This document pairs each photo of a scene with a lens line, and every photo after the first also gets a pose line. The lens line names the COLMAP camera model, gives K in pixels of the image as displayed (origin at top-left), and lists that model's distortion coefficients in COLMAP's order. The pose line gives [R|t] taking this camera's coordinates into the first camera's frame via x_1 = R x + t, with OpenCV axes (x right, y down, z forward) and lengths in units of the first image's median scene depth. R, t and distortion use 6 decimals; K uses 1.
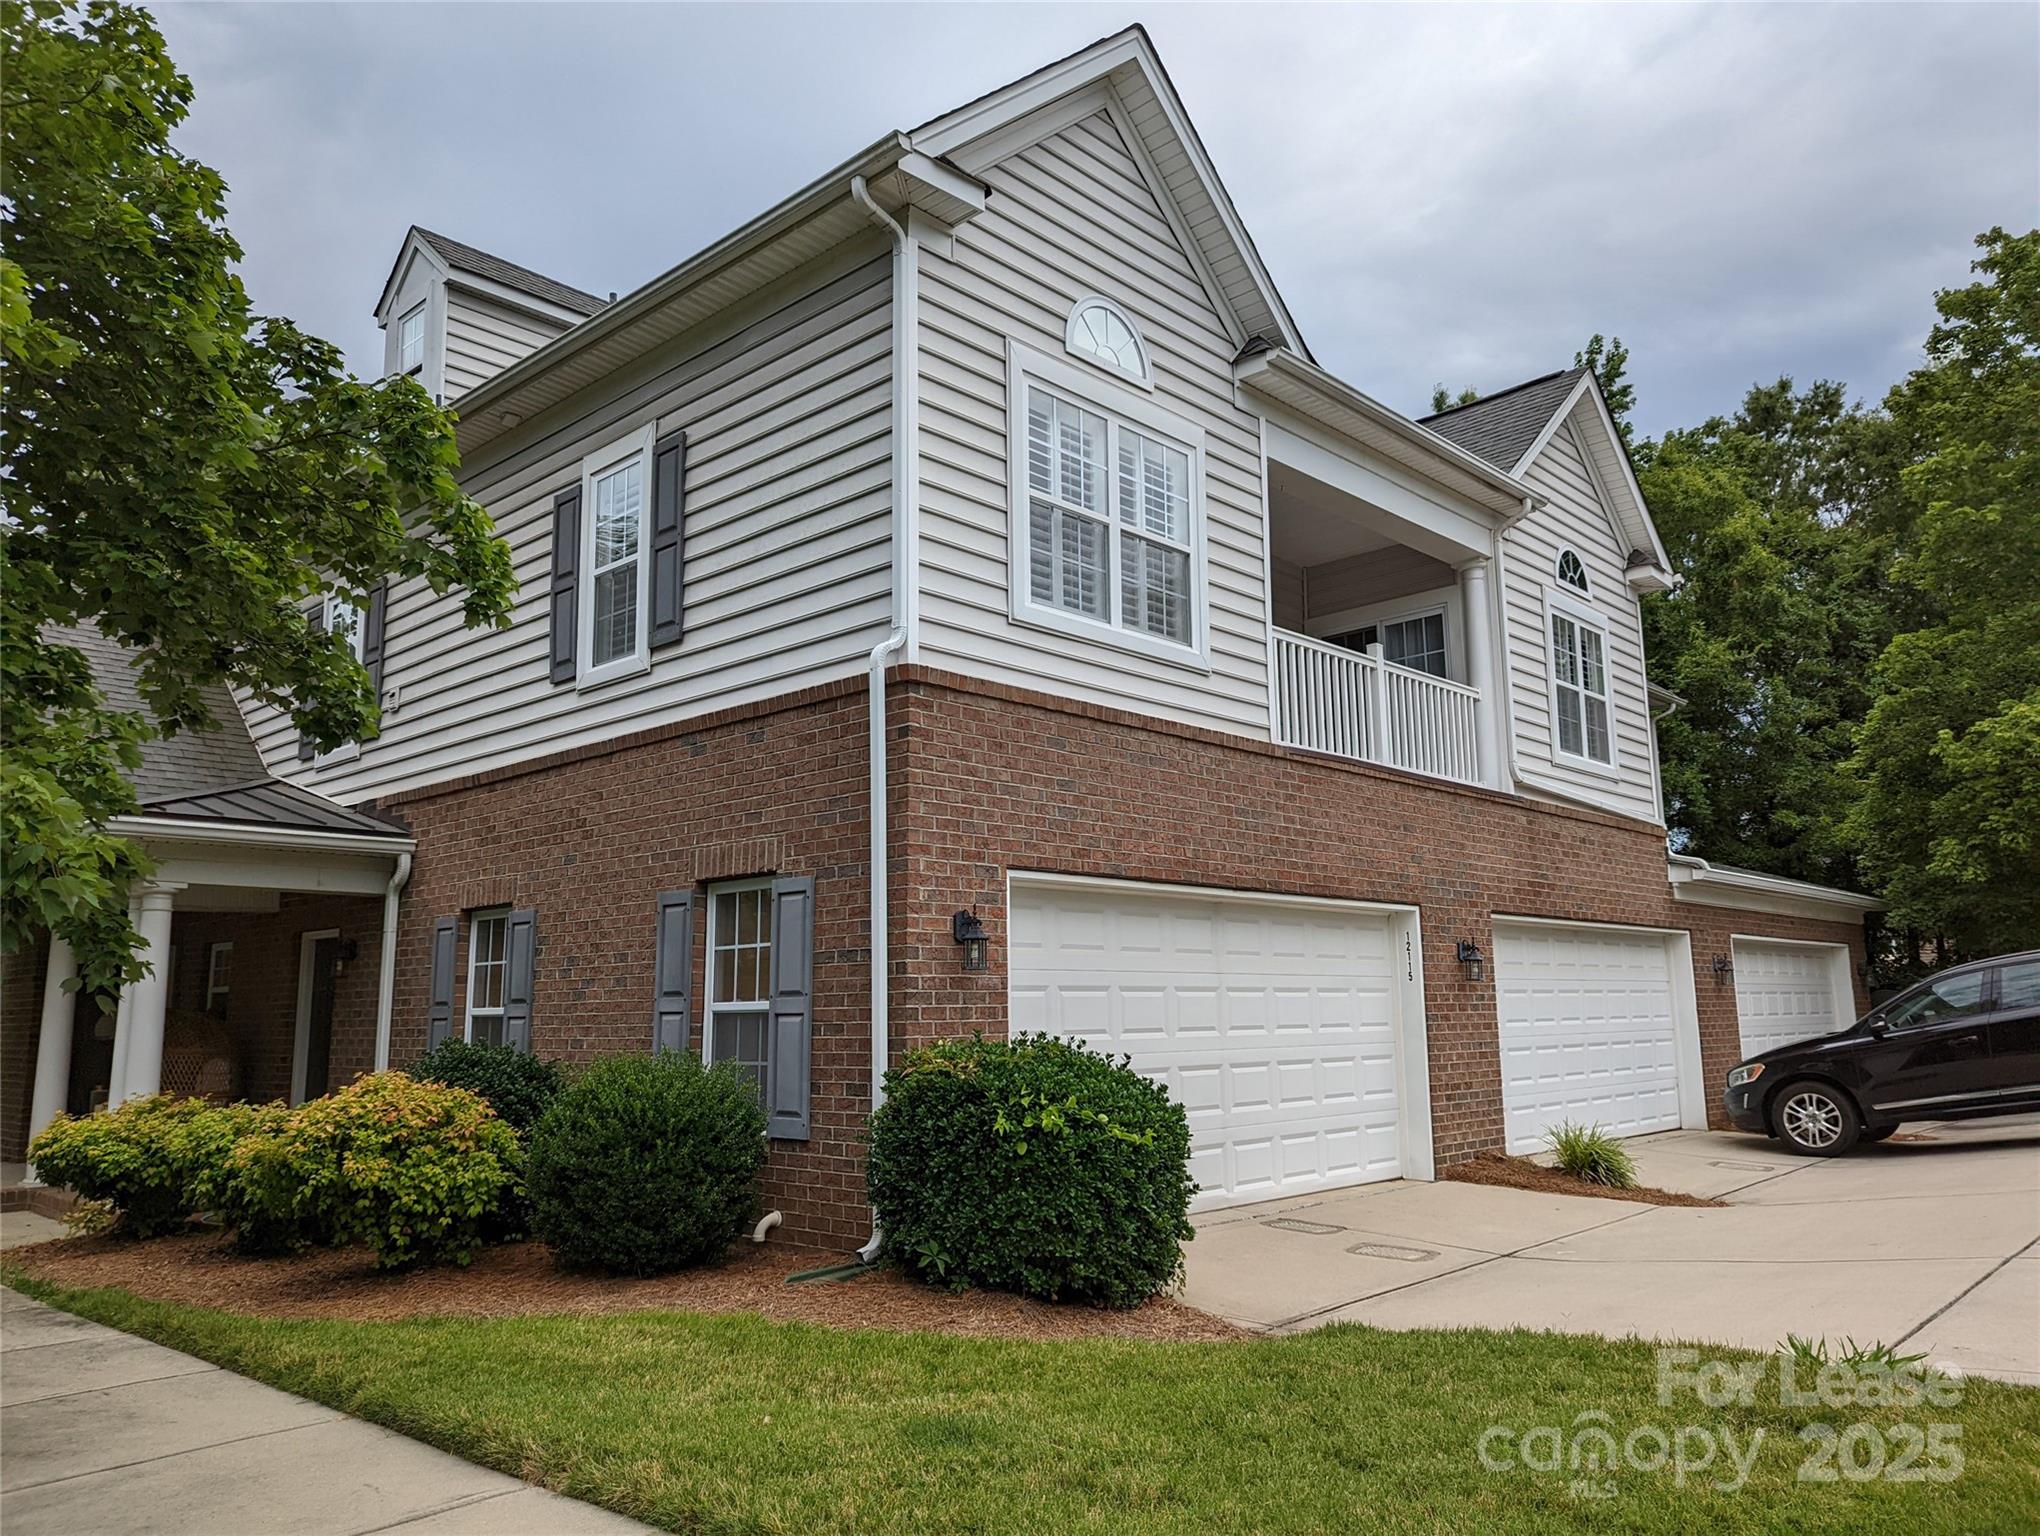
lens RADIAL K [[1450.8, 0, 1020.0], [0, 1450.8, 768.0], [0, 0, 1]] dist [0.045109, -0.000329]
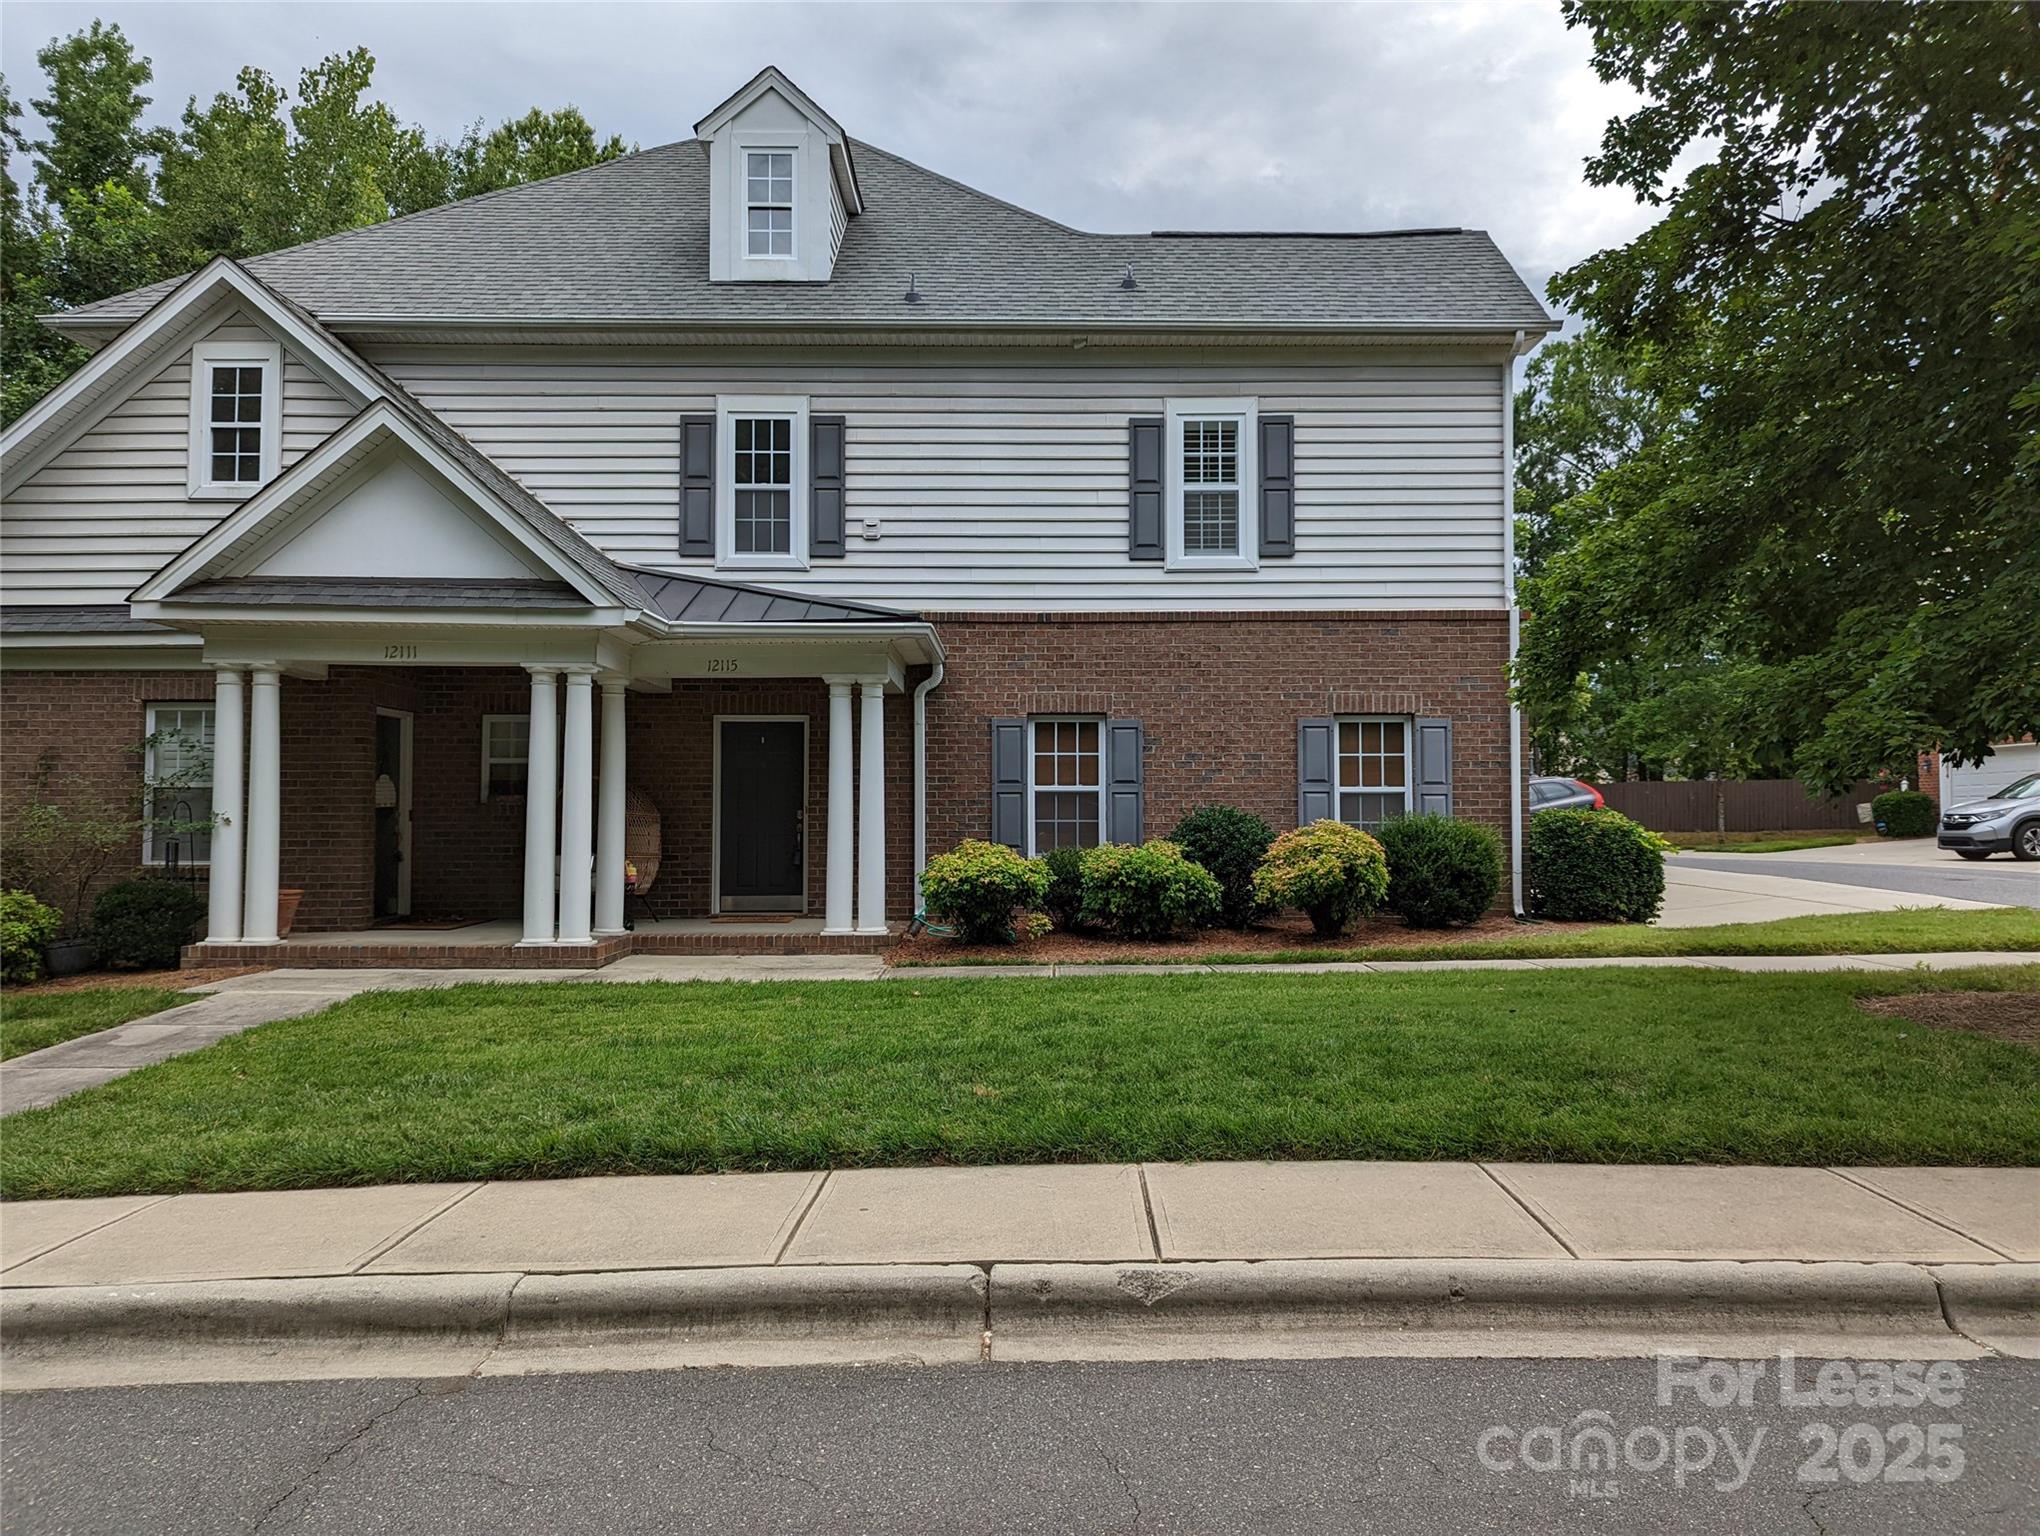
lens RADIAL K [[1450.8, 0, 1020.0], [0, 1450.8, 768.0], [0, 0, 1]] dist [0.045109, -0.000329]
pose [[0.715386, 0.043578, 0.697370, -1.474296], [-0.124245, 0.990082, 0.065586, 0.068638], [-0.687595, -0.133564, 0.713705, 0.061438]]
